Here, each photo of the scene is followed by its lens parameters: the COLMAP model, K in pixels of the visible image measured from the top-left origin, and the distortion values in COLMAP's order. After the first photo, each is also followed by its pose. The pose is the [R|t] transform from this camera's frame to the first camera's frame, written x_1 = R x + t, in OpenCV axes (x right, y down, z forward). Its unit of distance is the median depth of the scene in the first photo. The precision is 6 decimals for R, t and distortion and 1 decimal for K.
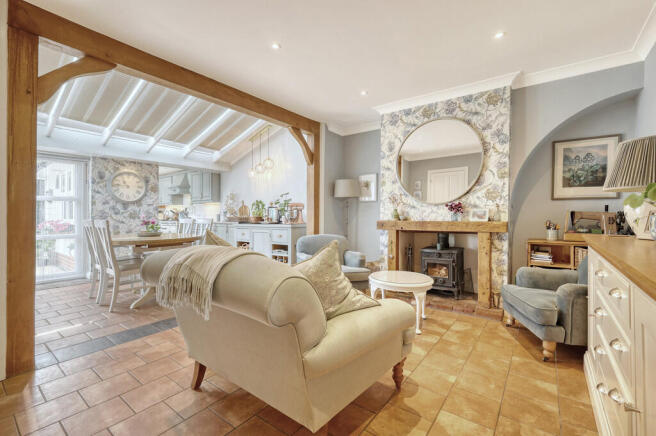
lens RADIAL K [[290.9, 0, 327.9], [0, 290.9, 213.0], [0, 0, 1]] dist [0.001851, 0.000388]
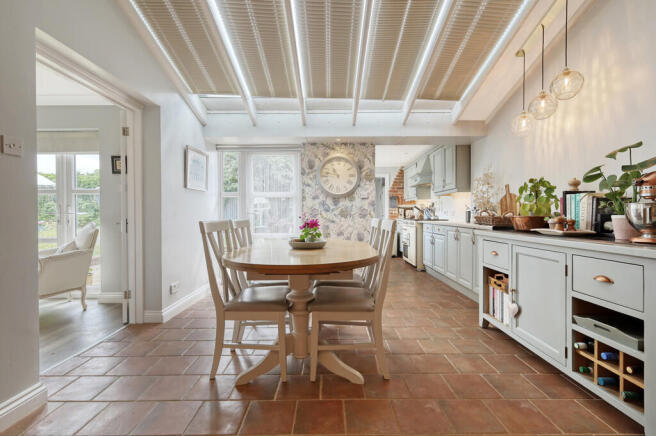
lens RADIAL K [[290.9, 0, 327.9], [0, 290.9, 213.0], [0, 0, 1]] dist [0.001851, 0.000388]
pose [[0.602118, 0.001980, -0.798405, -0.083573], [0.005179, 0.999966, 0.006385, 0.003480], [0.798390, -0.007979, 0.602087, 0.513229]]
